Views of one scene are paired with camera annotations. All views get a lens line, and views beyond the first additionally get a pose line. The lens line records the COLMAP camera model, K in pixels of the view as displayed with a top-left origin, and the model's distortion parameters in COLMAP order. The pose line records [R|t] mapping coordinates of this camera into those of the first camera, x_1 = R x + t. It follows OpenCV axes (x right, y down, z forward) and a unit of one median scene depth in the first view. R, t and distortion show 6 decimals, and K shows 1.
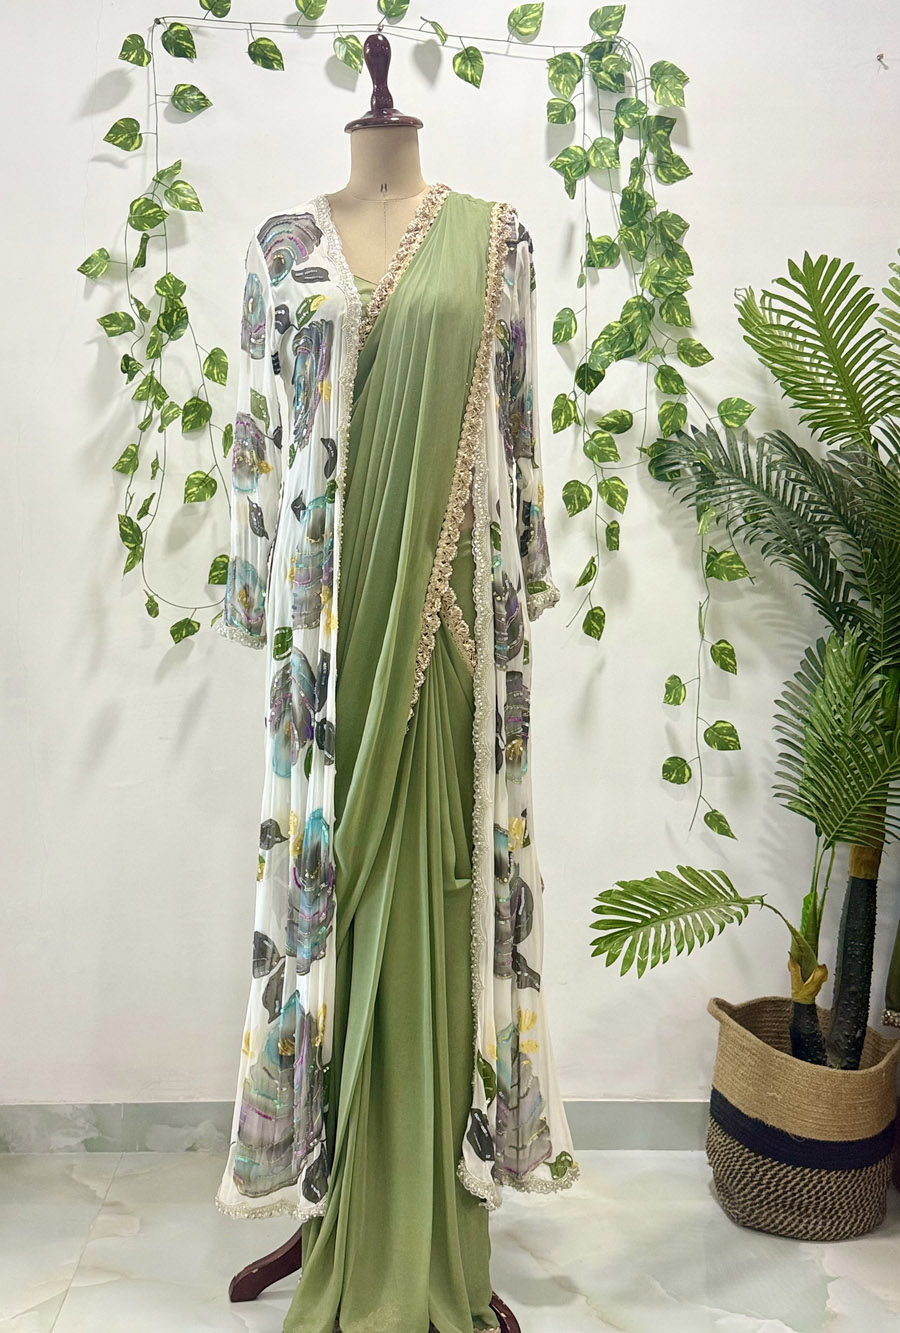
lens RADIAL K [[1398.7, 0, 430.4], [0, 1398.7, 666.5], [0, 0, 1]] dist [0.177036, 0.000000]
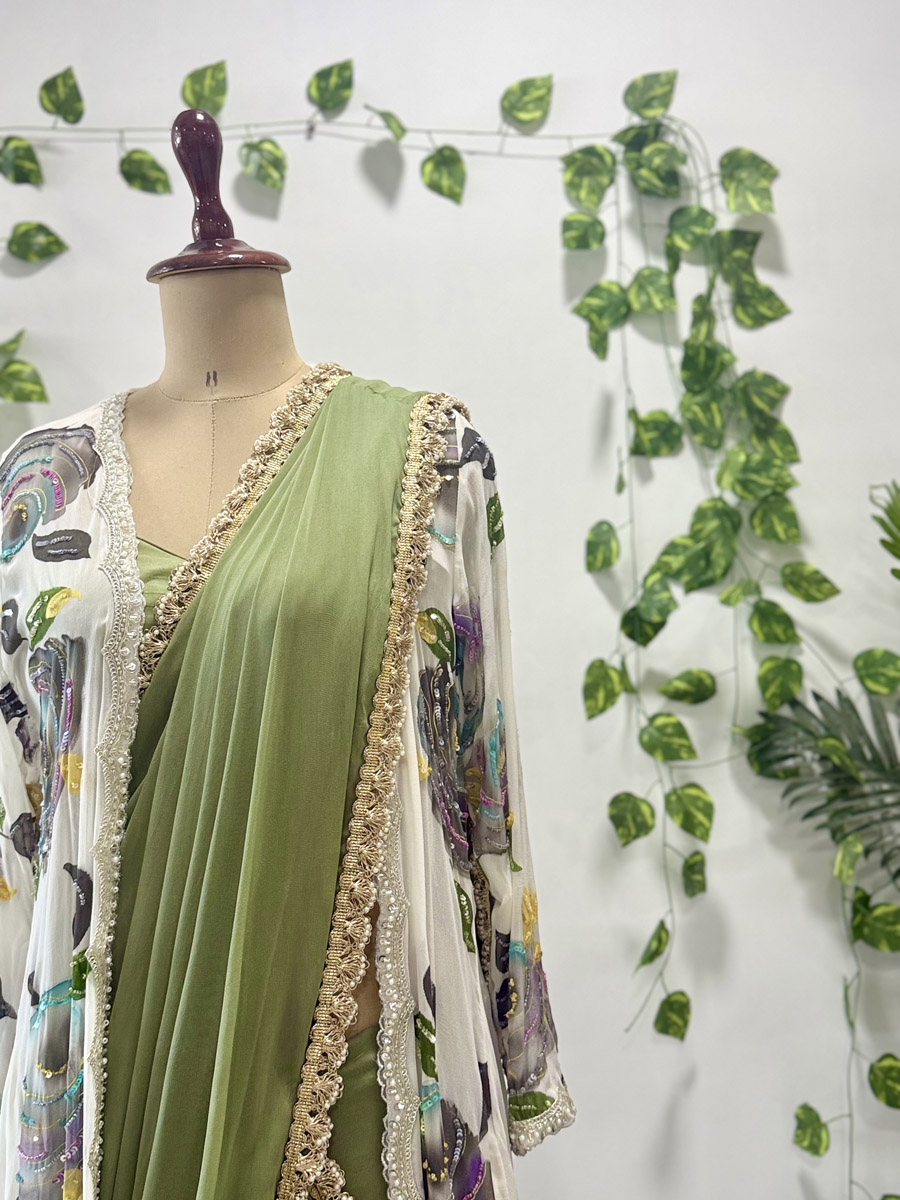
lens RADIAL K [[1255.6, 0, 491.0], [0, 1255.6, 635.7], [0, 0, 1]] dist [0.146774, 0.000000]
pose [[0.996680, -0.033047, -0.074404, 0.087831], [0.027728, 0.997061, -0.071419, -0.164920], [0.076545, 0.069119, 0.994667, 0.439526]]
